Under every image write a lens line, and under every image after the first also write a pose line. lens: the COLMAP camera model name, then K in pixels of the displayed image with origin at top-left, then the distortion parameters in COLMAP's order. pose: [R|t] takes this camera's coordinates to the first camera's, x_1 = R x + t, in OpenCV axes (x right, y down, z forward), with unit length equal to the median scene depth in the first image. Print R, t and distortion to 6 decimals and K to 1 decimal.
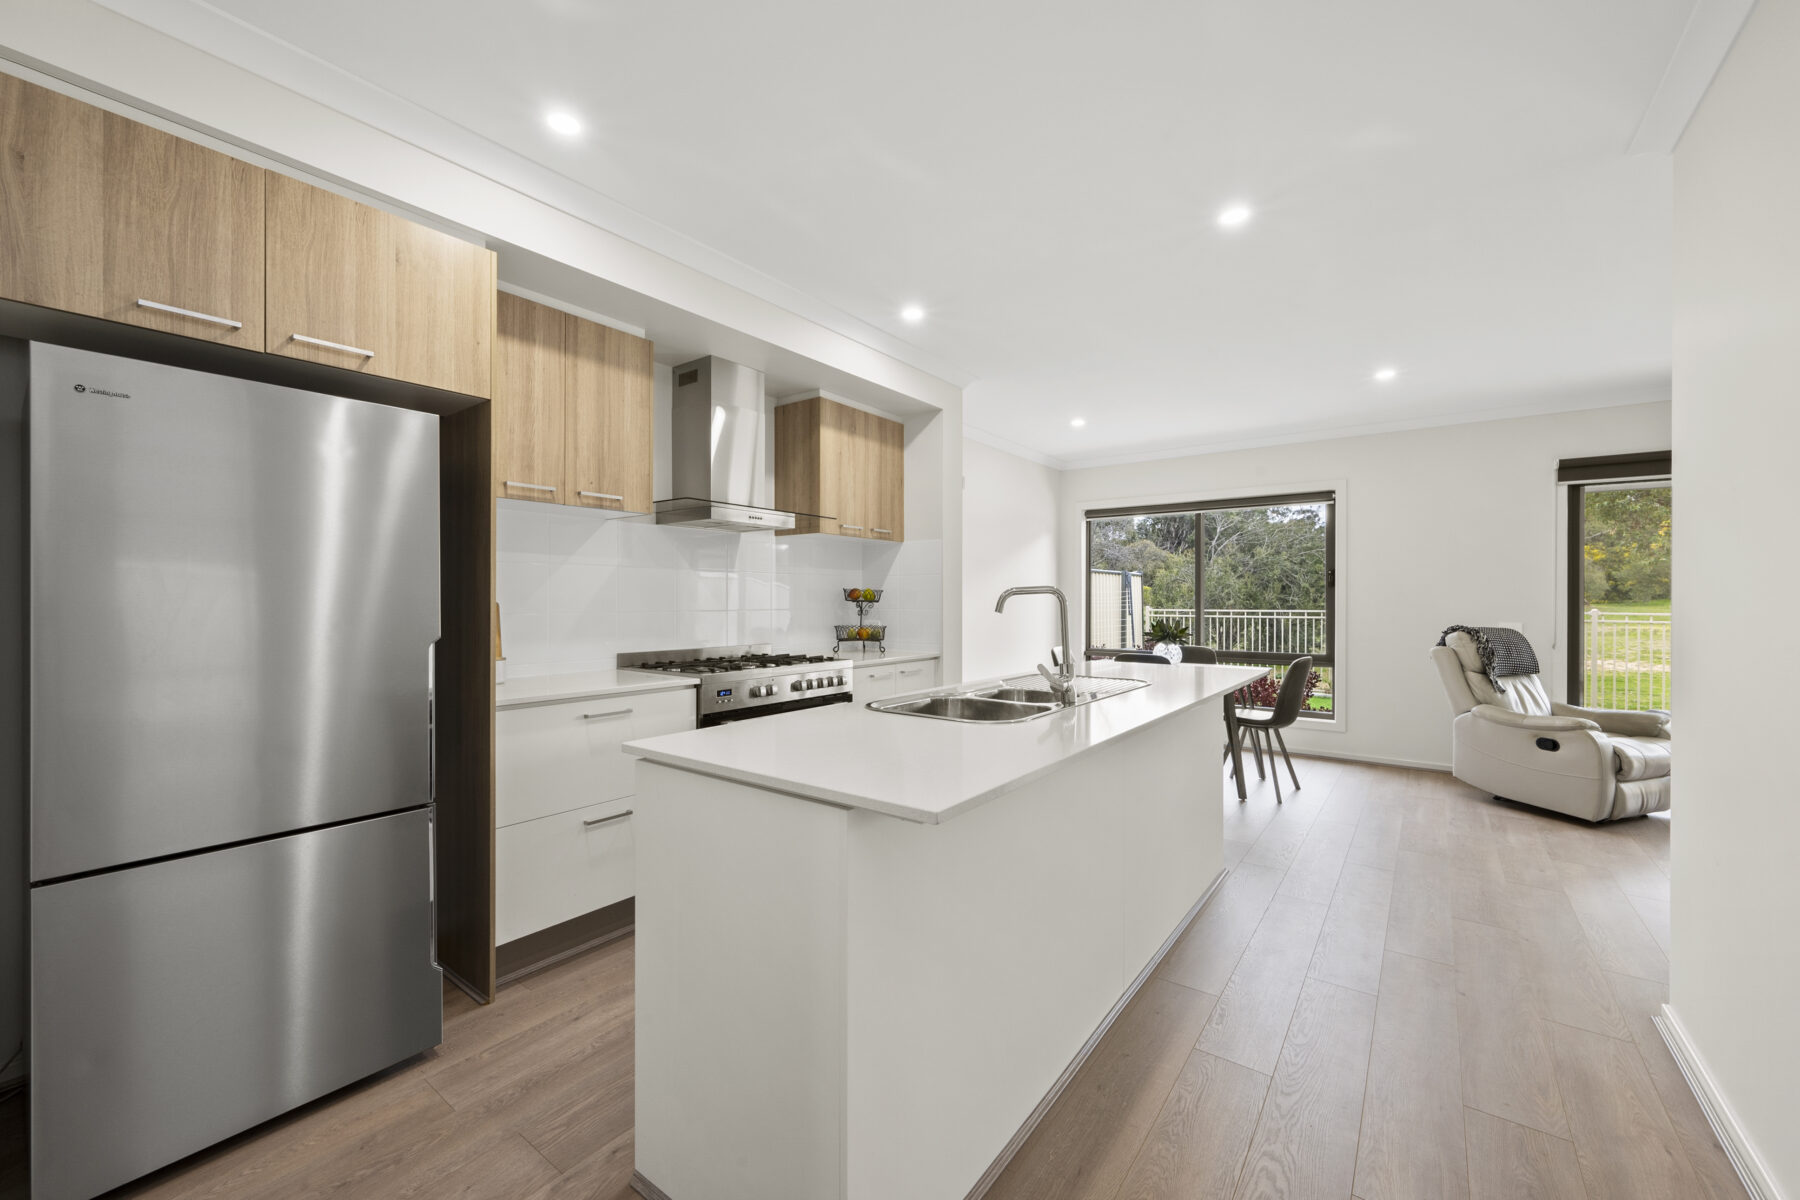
lens RADIAL K [[718.9, 0, 889.0], [0, 718.9, 601.0], [0, 0, 1]] dist [-0.007718, -0.000015]
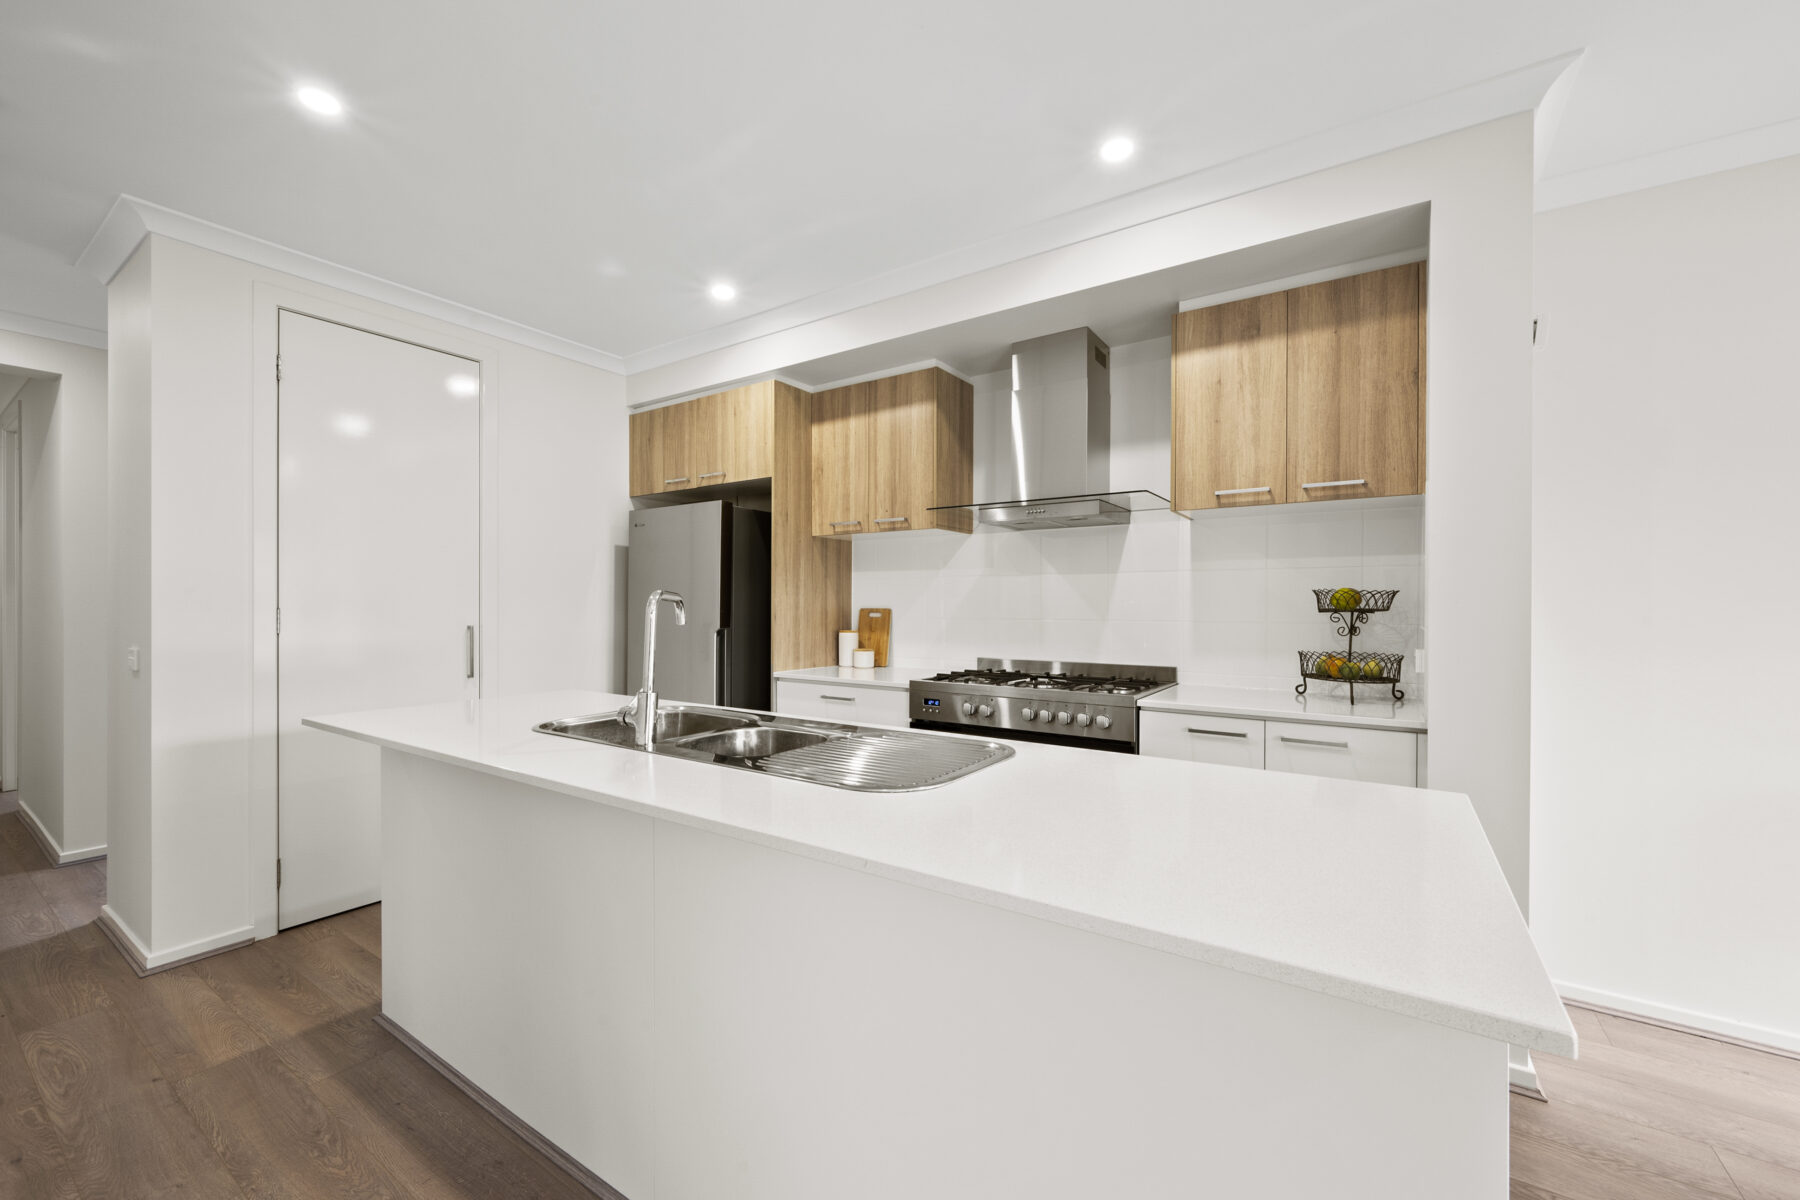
lens RADIAL K [[718.9, 0, 889.0], [0, 718.9, 601.0], [0, 0, 1]] dist [-0.007718, -0.000015]
pose [[0.039364, -0.016350, -0.999091, 0.781614], [-0.008714, 0.999822, -0.016705, 0.007226], [0.999187, 0.009364, 0.039215, 0.944002]]
